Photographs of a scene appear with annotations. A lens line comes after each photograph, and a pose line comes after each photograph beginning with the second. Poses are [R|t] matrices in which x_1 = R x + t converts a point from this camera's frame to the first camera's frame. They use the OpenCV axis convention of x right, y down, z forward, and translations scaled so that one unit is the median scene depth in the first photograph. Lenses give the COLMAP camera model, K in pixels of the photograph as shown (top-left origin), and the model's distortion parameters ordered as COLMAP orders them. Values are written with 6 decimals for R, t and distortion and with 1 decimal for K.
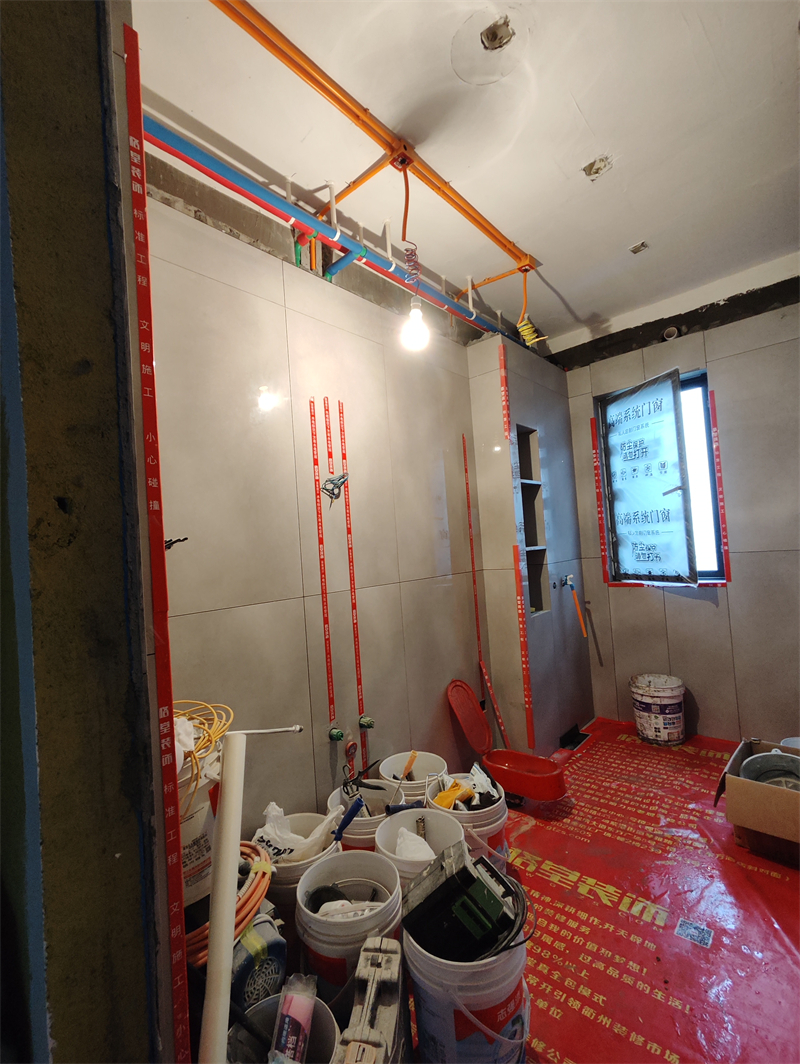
lens RADIAL K [[484.0, 0, 382.0], [0, 484.0, 535.3], [0, 0, 1]] dist [-0.007220, 0.007255]
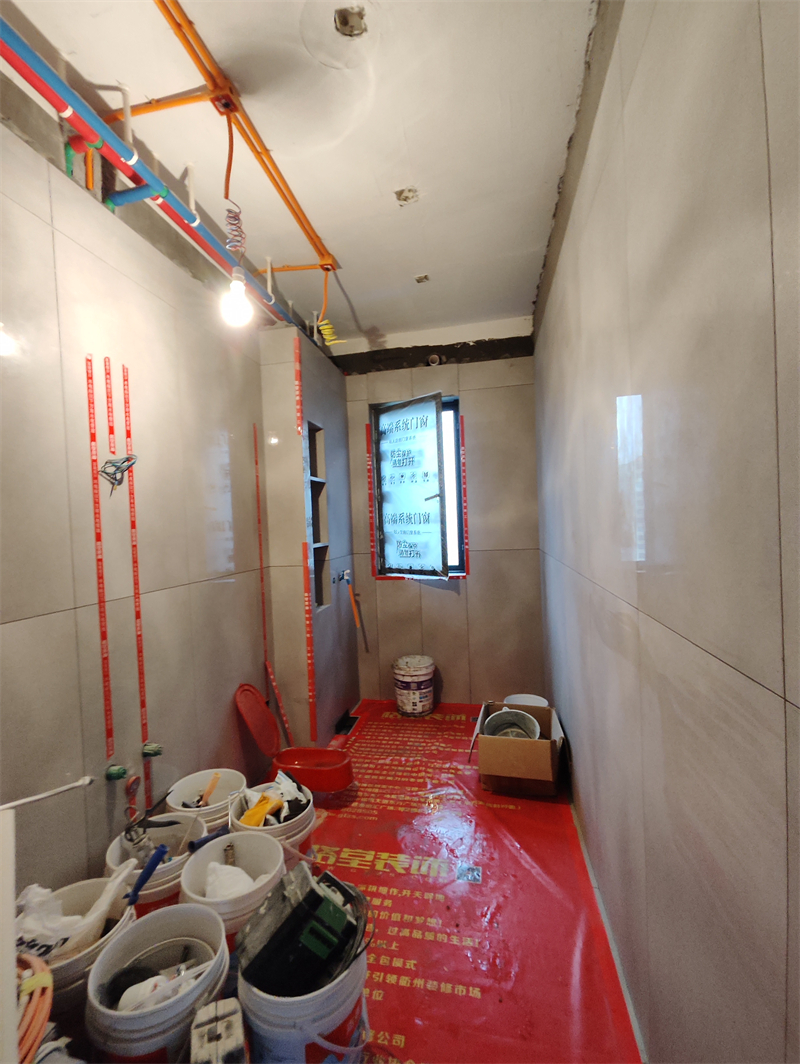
lens RADIAL K [[484.0, 0, 382.0], [0, 484.0, 535.3], [0, 0, 1]] dist [-0.007220, 0.007255]
pose [[0.867941, 0.023801, 0.496097, -0.103303], [-0.035583, 0.999264, 0.014314, -0.017009], [-0.495391, -0.030077, 0.868149, 0.063937]]
